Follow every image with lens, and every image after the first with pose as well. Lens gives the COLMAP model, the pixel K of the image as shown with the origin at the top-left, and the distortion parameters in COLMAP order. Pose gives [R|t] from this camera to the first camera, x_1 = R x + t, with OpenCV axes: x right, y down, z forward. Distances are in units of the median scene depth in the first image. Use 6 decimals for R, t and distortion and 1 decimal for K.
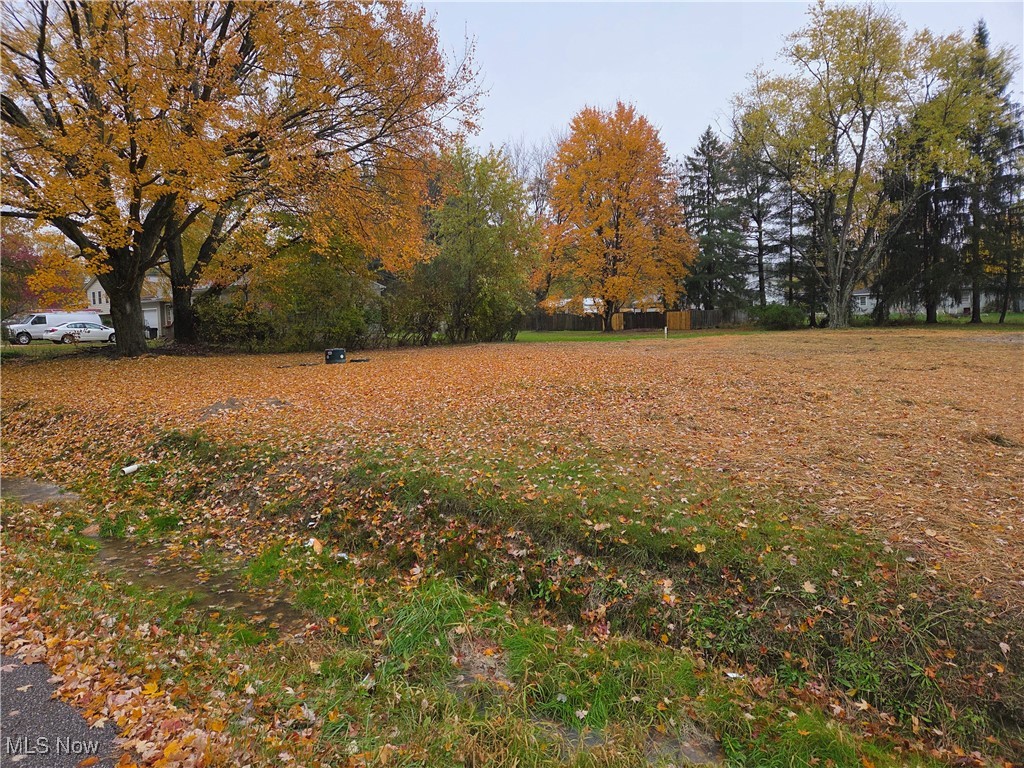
lens RADIAL K [[679.2, 0, 502.1], [0, 679.2, 370.1], [0, 0, 1]] dist [0.079347, -0.067174]
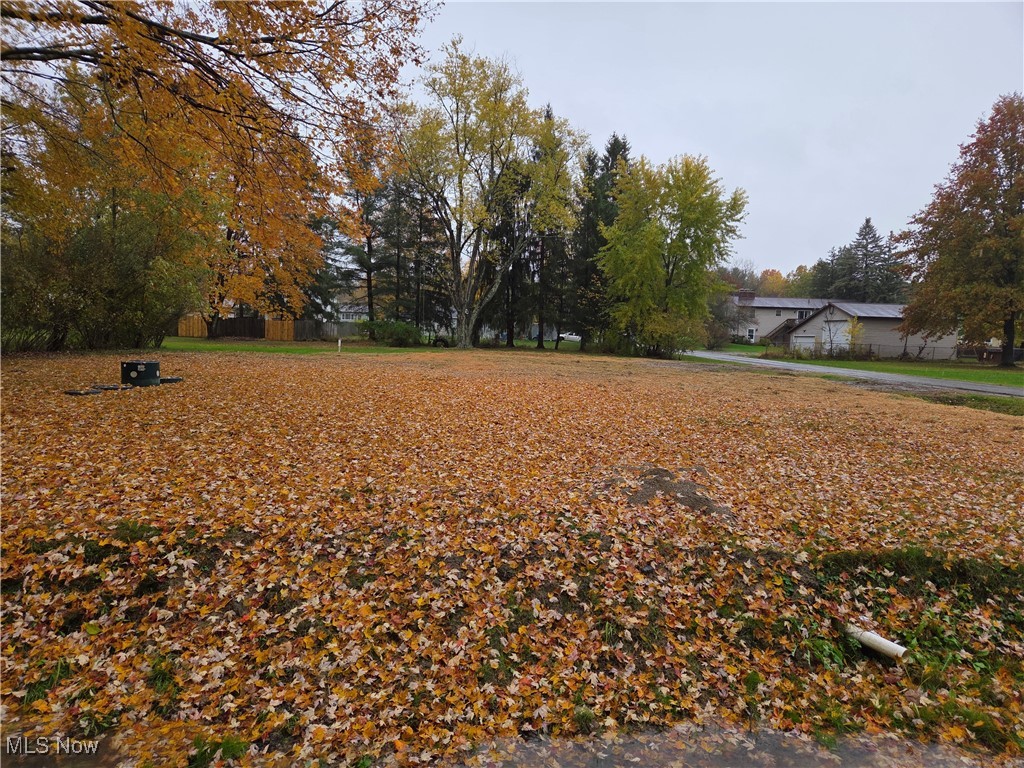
lens RADIAL K [[679.2, 0, 521.6], [0, 679.2, 376.0], [0, 0, 1]] dist [0.079347, -0.067174]
pose [[0.720124, 0.010962, 0.693759, -0.202381], [-0.005585, 0.999934, -0.010003, -0.006539], [-0.693823, 0.003329, 0.720138, 0.161712]]
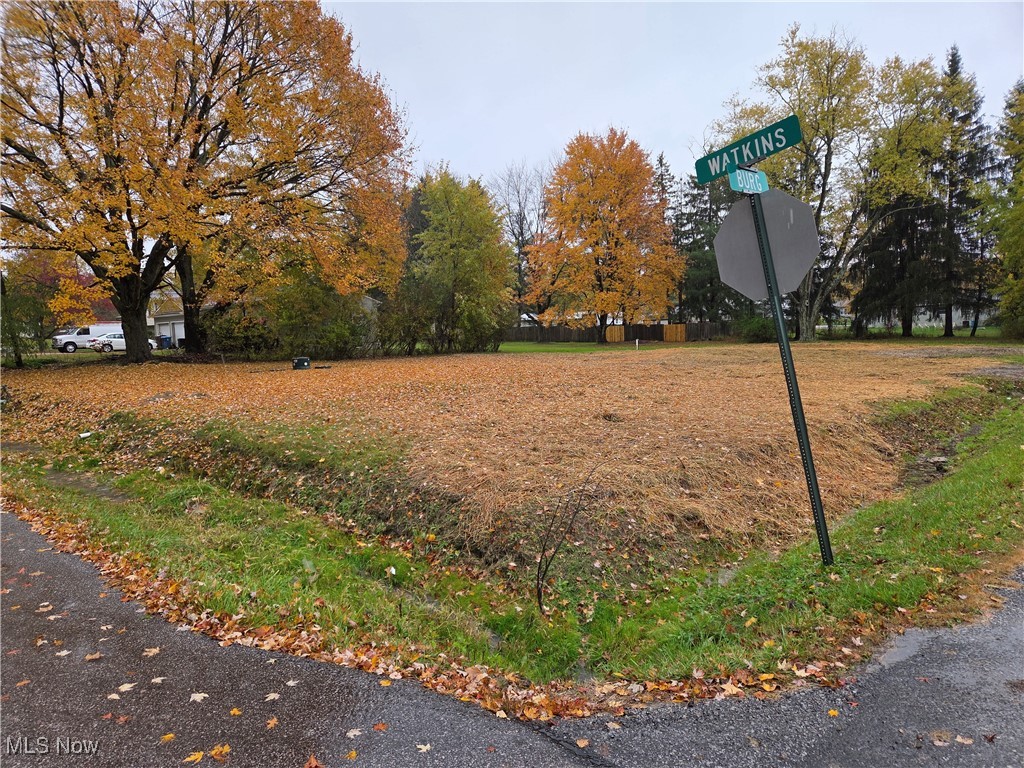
lens RADIAL K [[679.2, 0, 505.1], [0, 679.2, 382.3], [0, 0, 1]] dist [0.079347, -0.067174]
pose [[0.997919, 0.008028, -0.063977, 0.092785], [-0.007866, 0.999965, 0.002775, 0.003051], [0.063997, -0.002266, 0.997948, -0.089101]]
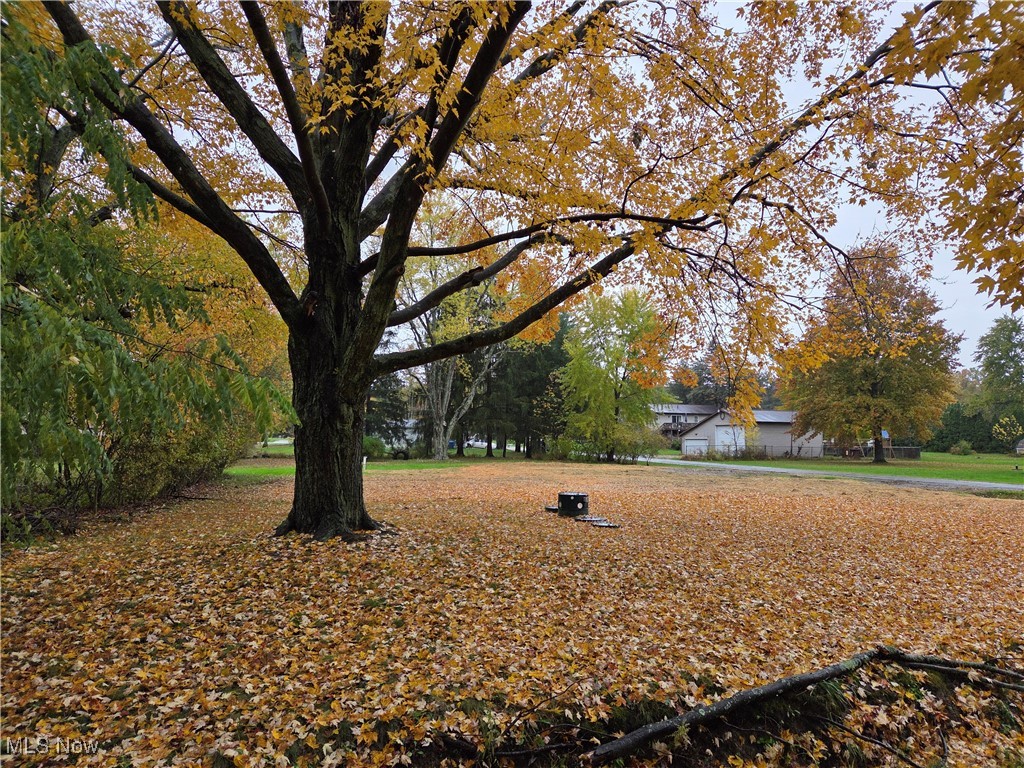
lens RADIAL K [[679.2, 0, 515.5], [0, 679.2, 393.9], [0, 0, 1]] dist [0.079347, -0.067174]
pose [[0.512924, 0.092696, 0.853414, -0.405502], [0.036529, 0.990895, -0.129584, -0.020656], [-0.857656, 0.097641, 0.504868, 0.342758]]
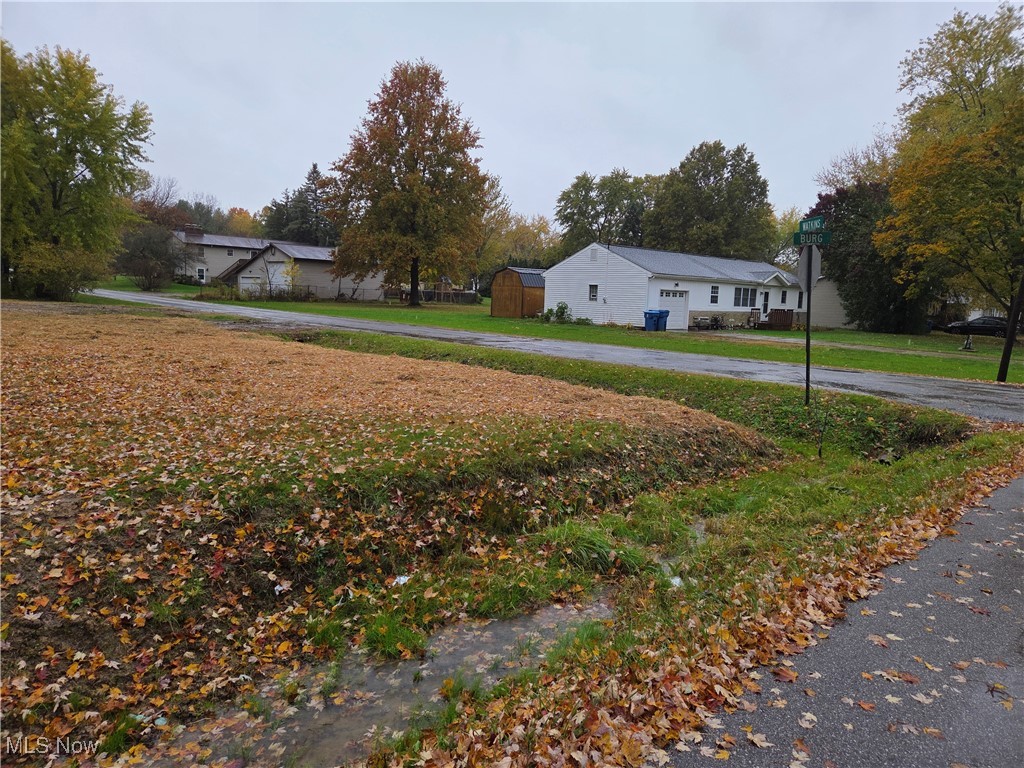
lens RADIAL K [[679.2, 0, 523.9], [0, 679.2, 369.5], [0, 0, 1]] dist [0.079347, -0.067174]
pose [[0.092577, -0.074570, 0.992909, -0.126022], [0.030674, 0.996932, 0.072012, -0.003370], [-0.995233, 0.023790, 0.094581, 0.099087]]
